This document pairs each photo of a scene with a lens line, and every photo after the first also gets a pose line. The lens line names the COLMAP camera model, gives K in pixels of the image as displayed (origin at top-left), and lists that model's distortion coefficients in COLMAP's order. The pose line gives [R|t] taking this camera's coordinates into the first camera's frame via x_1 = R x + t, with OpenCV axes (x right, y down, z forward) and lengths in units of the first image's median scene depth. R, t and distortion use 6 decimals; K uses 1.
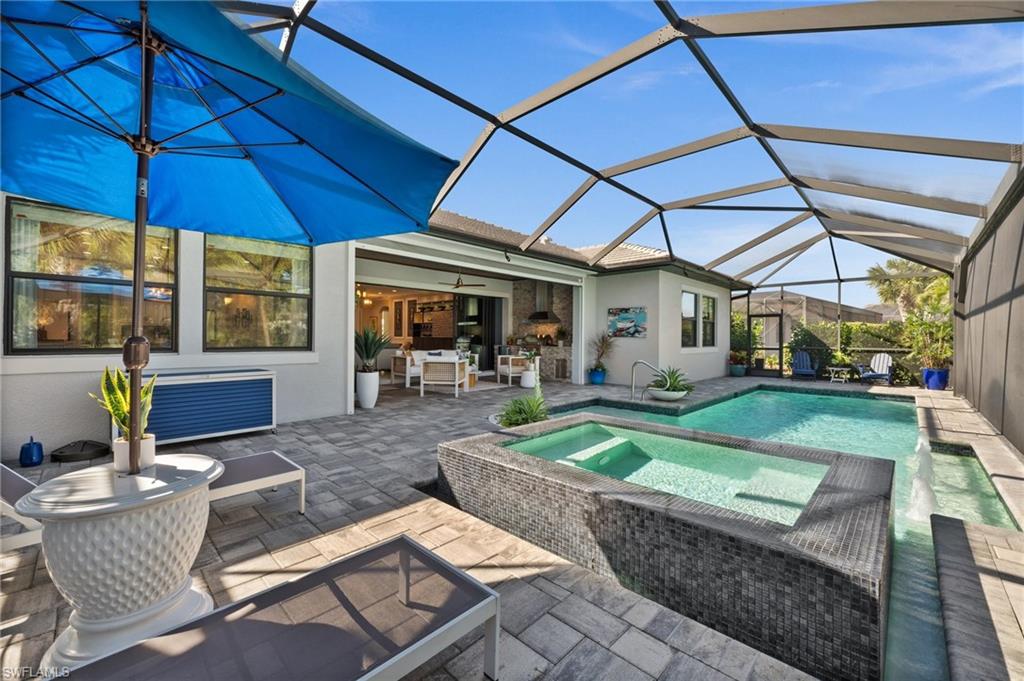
lens RADIAL K [[408.4, 0, 509.5], [0, 408.4, 339.5], [0, 0, 1]] dist [-0.000544, -0.000399]
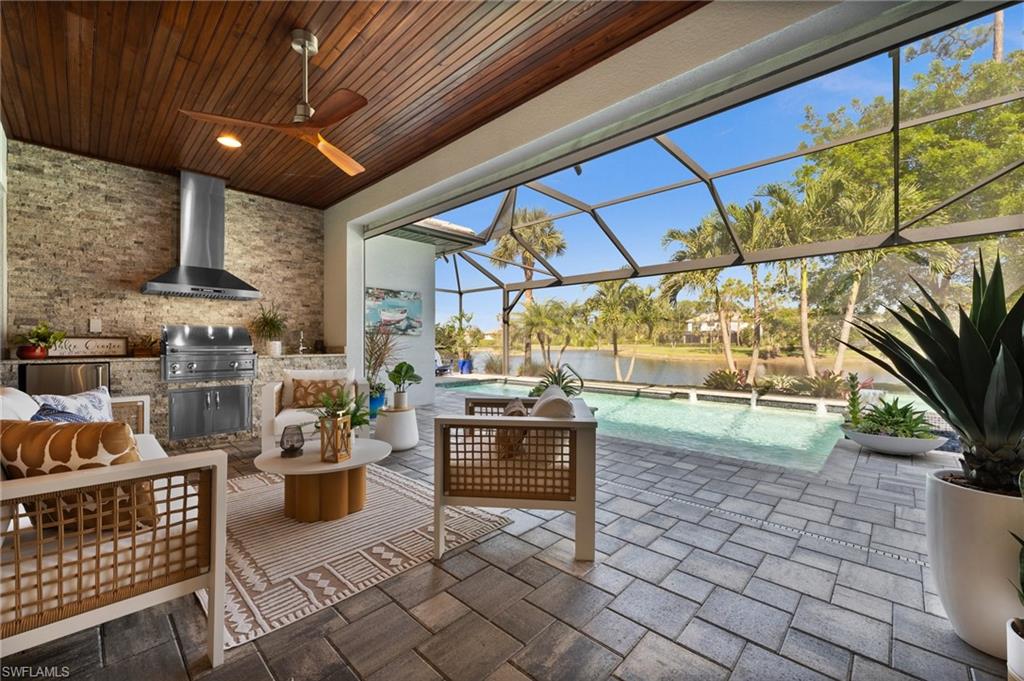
lens RADIAL K [[408.4, 0, 510.4], [0, 408.4, 345.9], [0, 0, 1]] dist [-0.000544, -0.000399]
pose [[-0.012436, -0.018136, 0.999758, -0.365929], [0.010099, 0.999782, 0.018262, 0.001236], [-0.999872, 0.010324, -0.012250, 0.840883]]
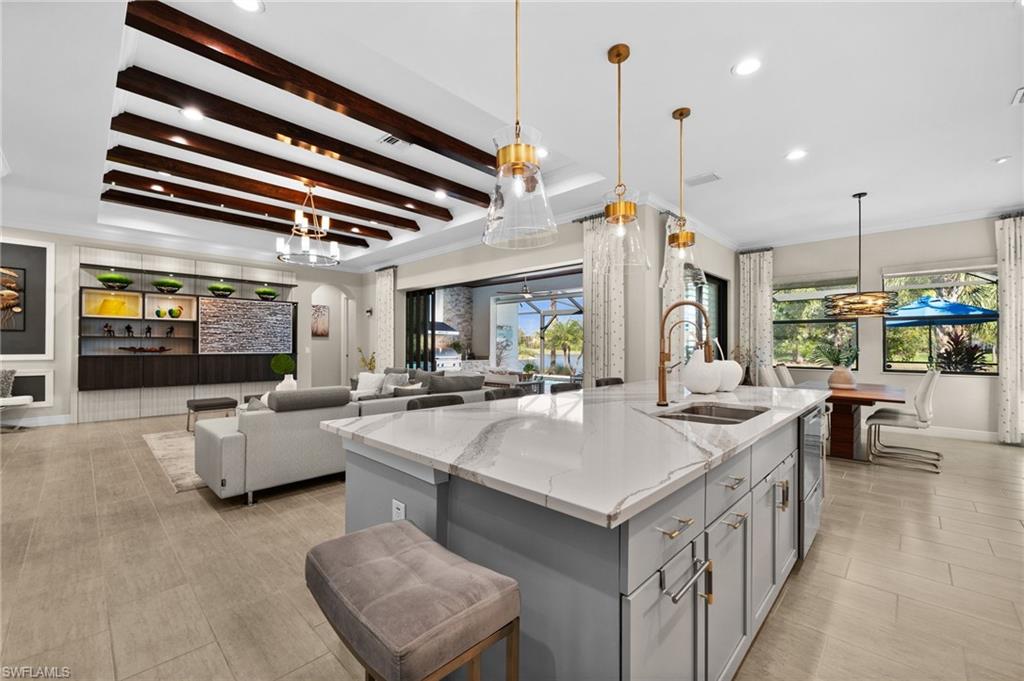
lens RADIAL K [[408.4, 0, 507.6], [0, 408.4, 343.9], [0, 0, 1]] dist [-0.000544, -0.000399]
pose [[-0.006855, -0.006252, 0.999957, -0.932061], [0.009819, 0.999932, 0.006319, -0.030861], [-0.999928, 0.009862, -0.006793, 1.005850]]
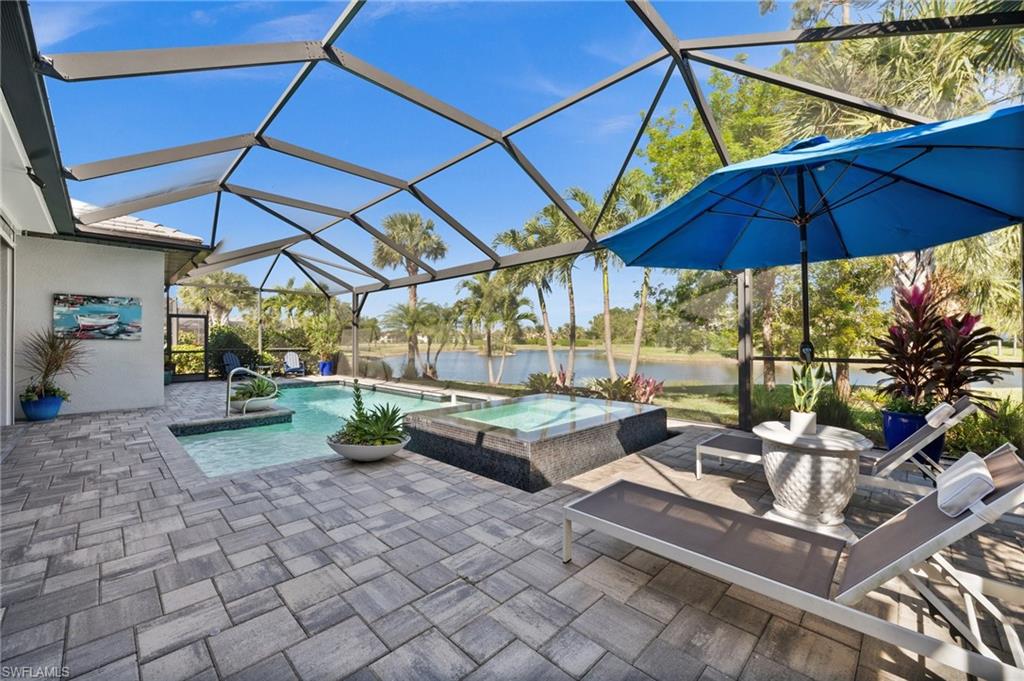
lens RADIAL K [[408.4, 0, 516.0], [0, 408.4, 339.7], [0, 0, 1]] dist [-0.000544, -0.000399]
pose [[0.001484, -0.004051, 0.999991, -0.384091], [0.007077, 0.999967, 0.004041, -0.003971], [-0.999974, 0.007071, 0.001512, 0.326738]]
